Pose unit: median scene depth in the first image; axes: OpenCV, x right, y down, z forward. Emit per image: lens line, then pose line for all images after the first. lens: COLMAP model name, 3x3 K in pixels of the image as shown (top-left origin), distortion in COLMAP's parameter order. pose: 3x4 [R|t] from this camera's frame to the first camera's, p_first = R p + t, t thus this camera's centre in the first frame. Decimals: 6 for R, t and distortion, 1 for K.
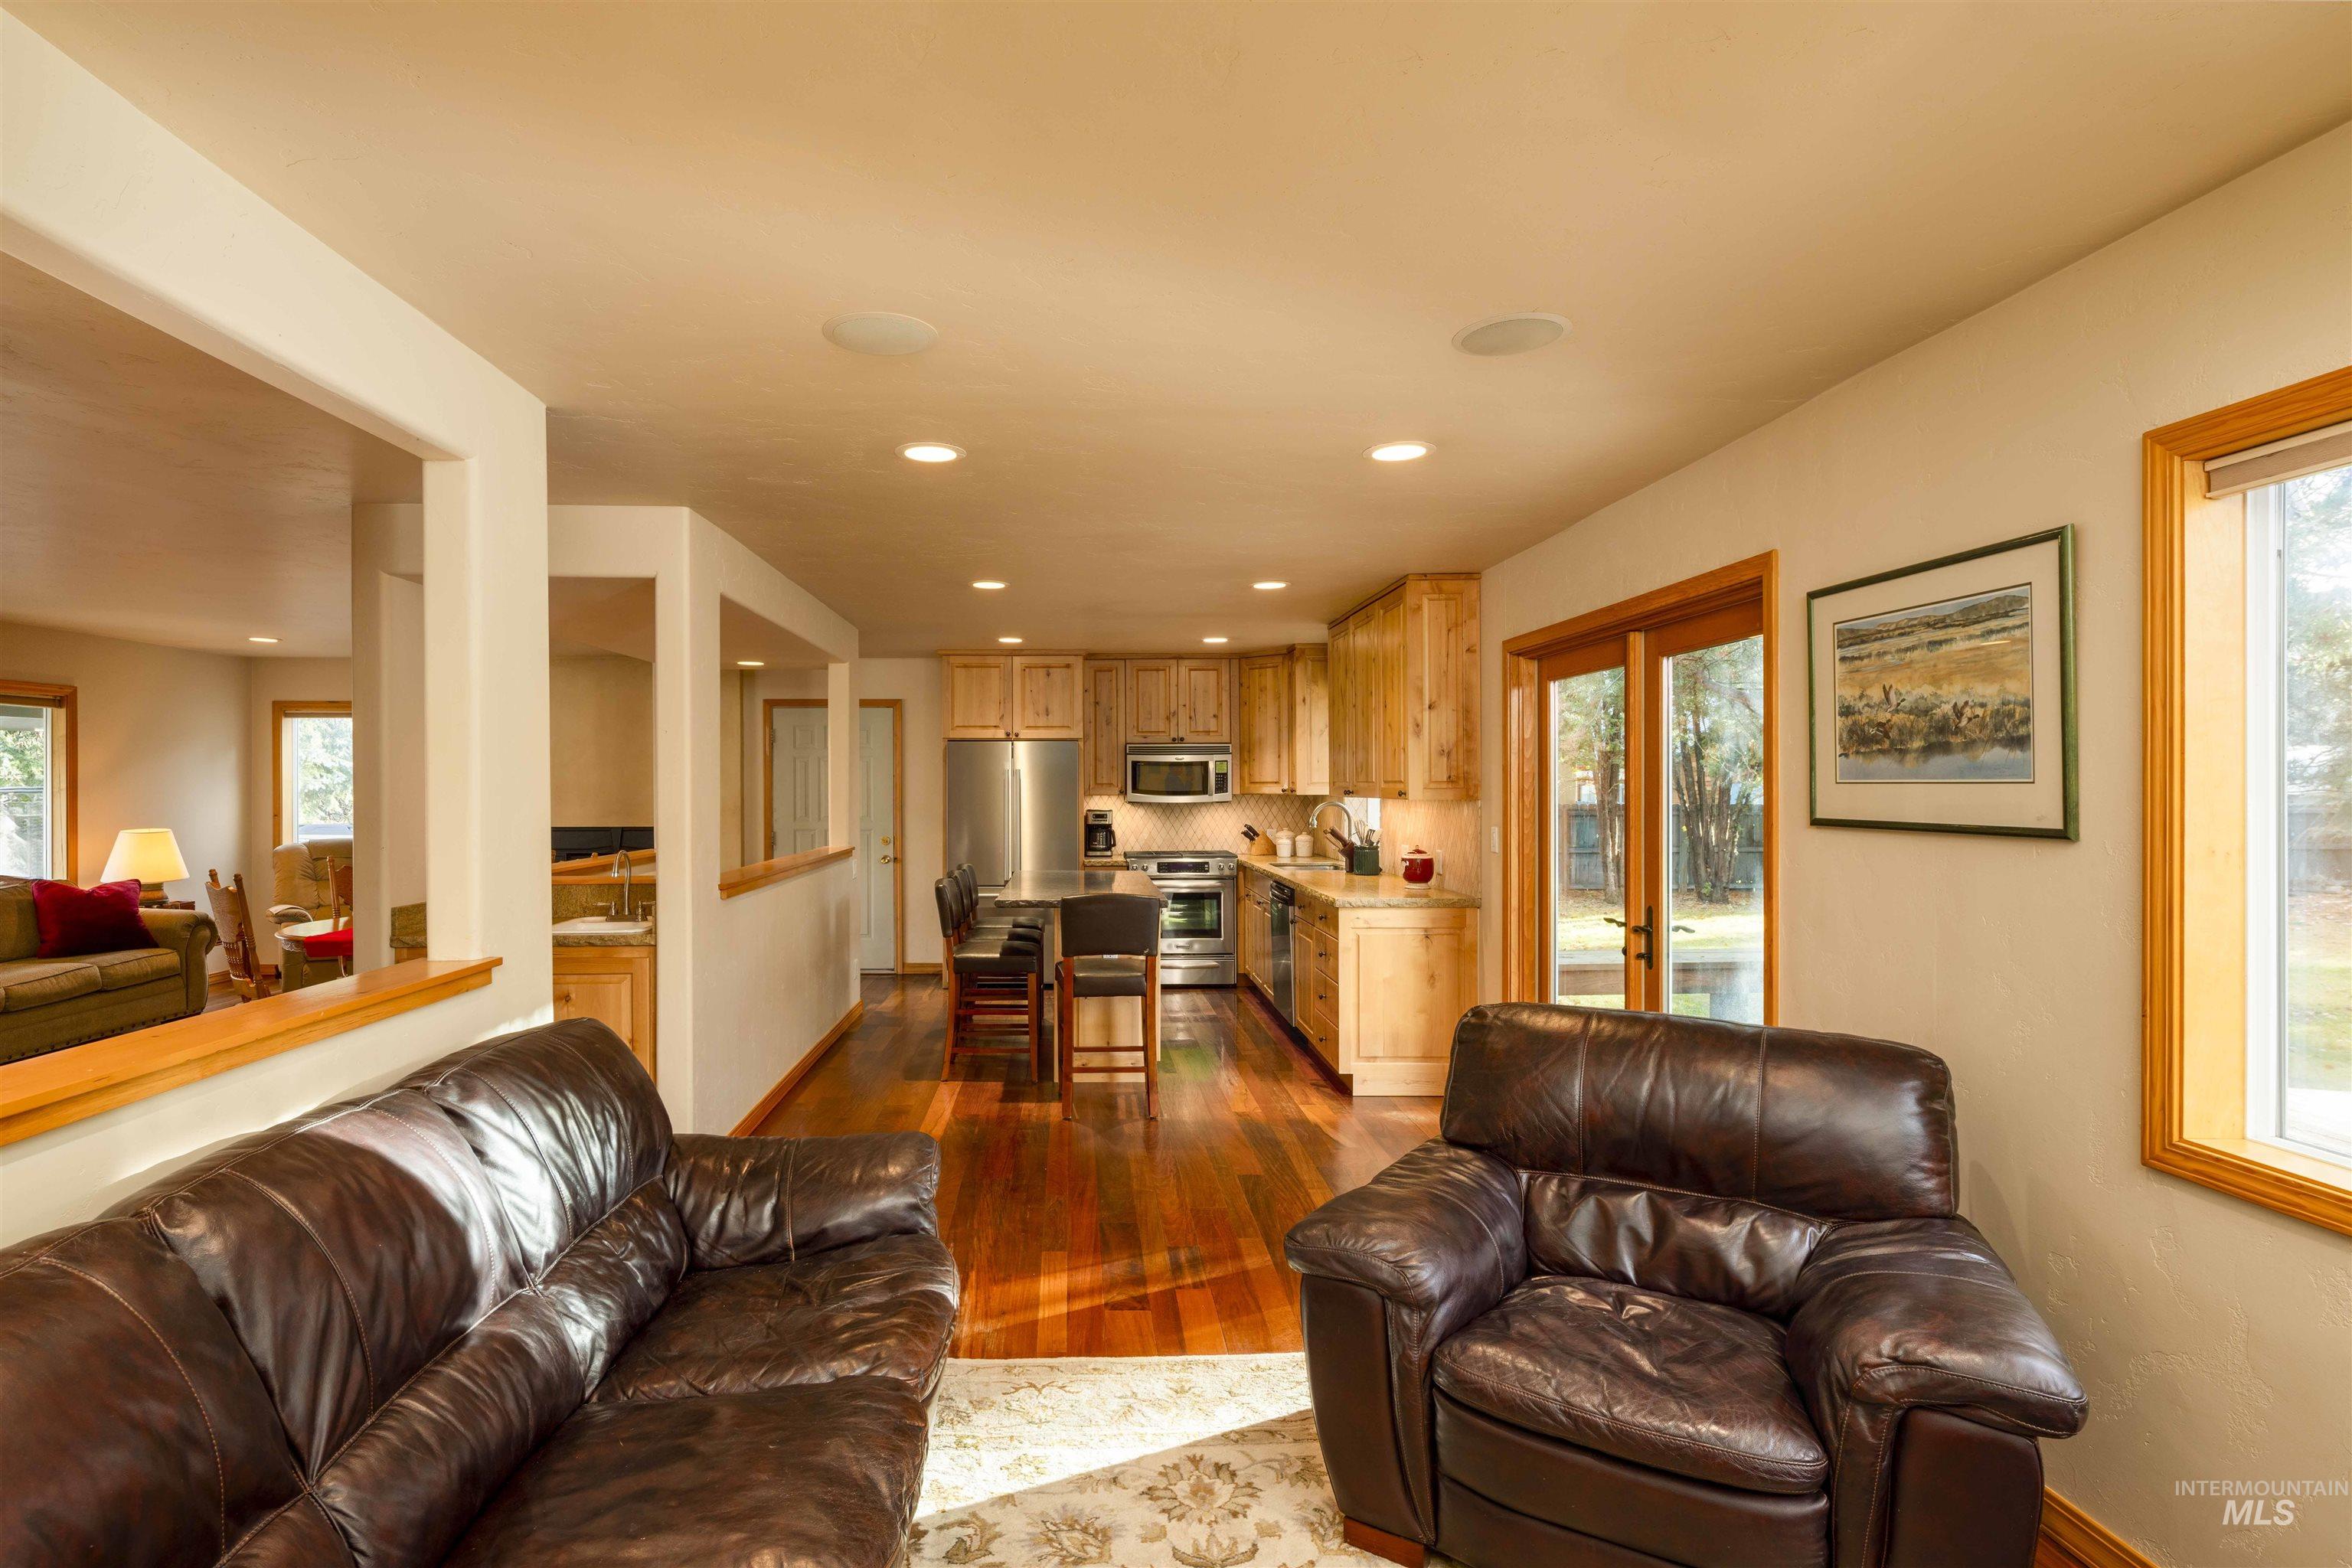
lens RADIAL K [[1138.4, 0, 1176.0], [0, 1138.4, 784.0], [0, 0, 1]] dist [0.000473, 0.000474]
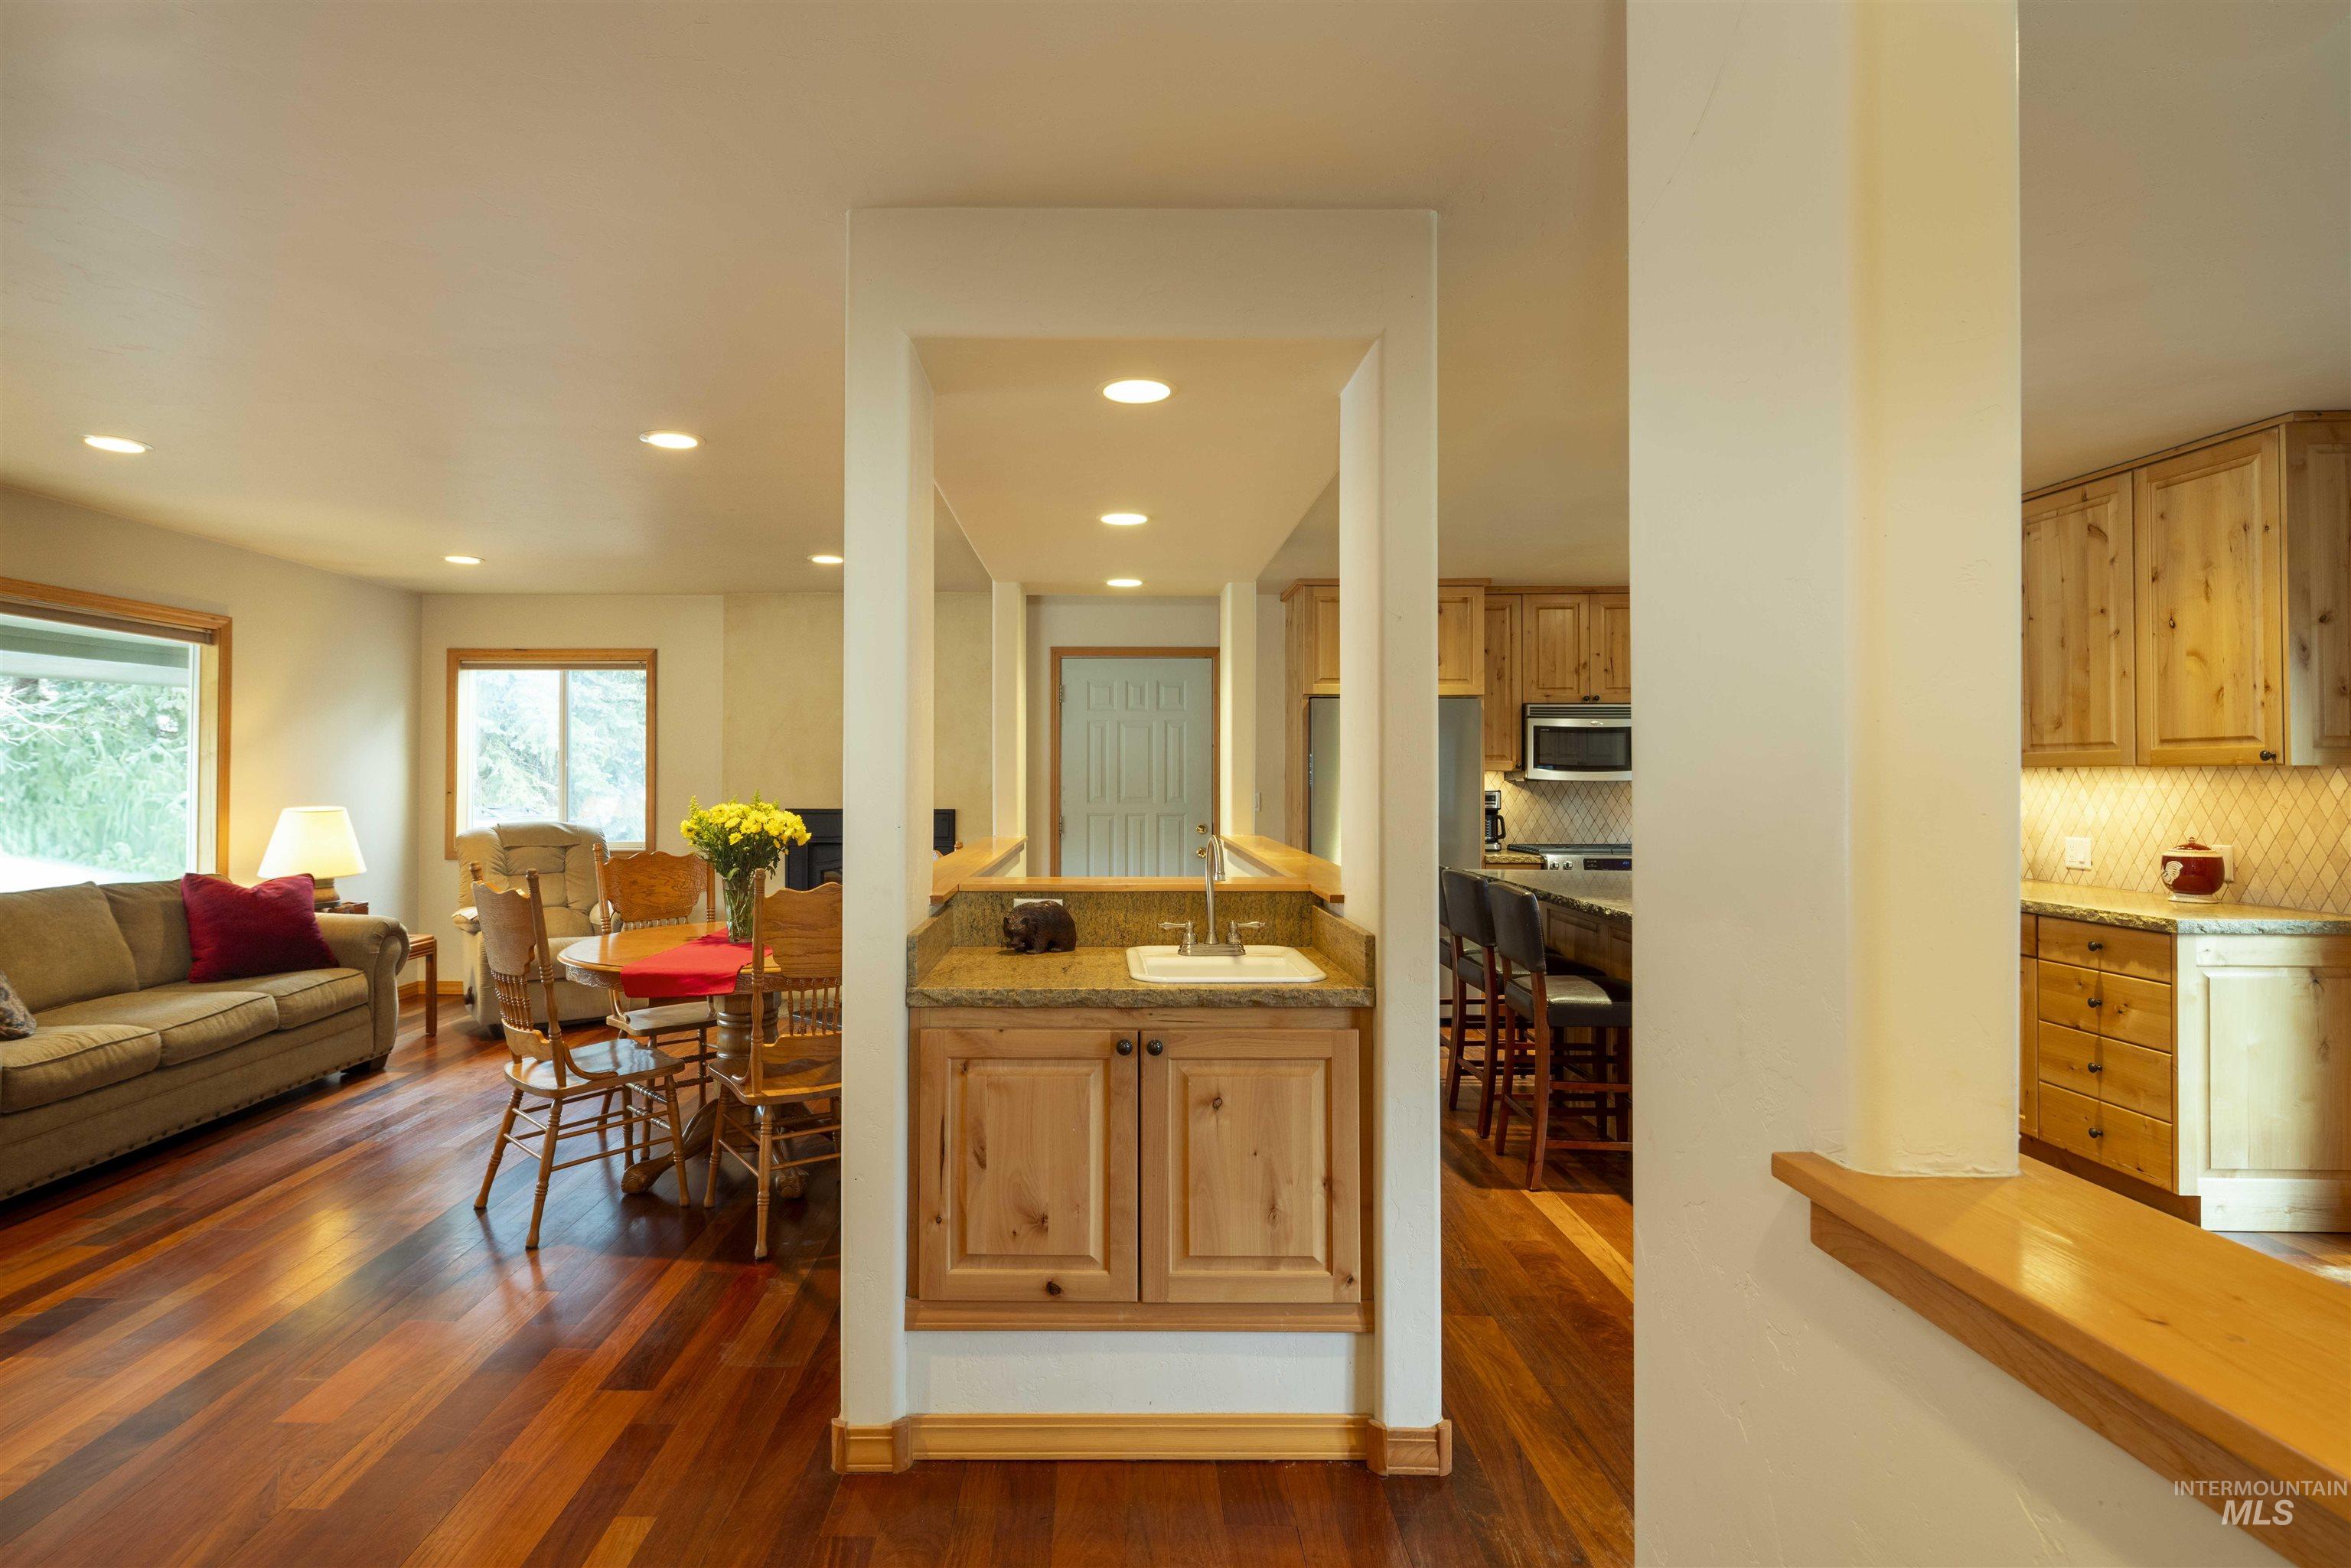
lens RADIAL K [[1171.9, 0, 1170.4], [0, 1171.9, 755.5], [0, 0, 1]] dist [0.000795, 0.000197]
pose [[0.999132, 0.002685, -0.041563, -0.343314], [-0.003411, 0.999843, -0.017403, 0.019217], [0.041510, 0.017529, 0.998984, 0.277259]]
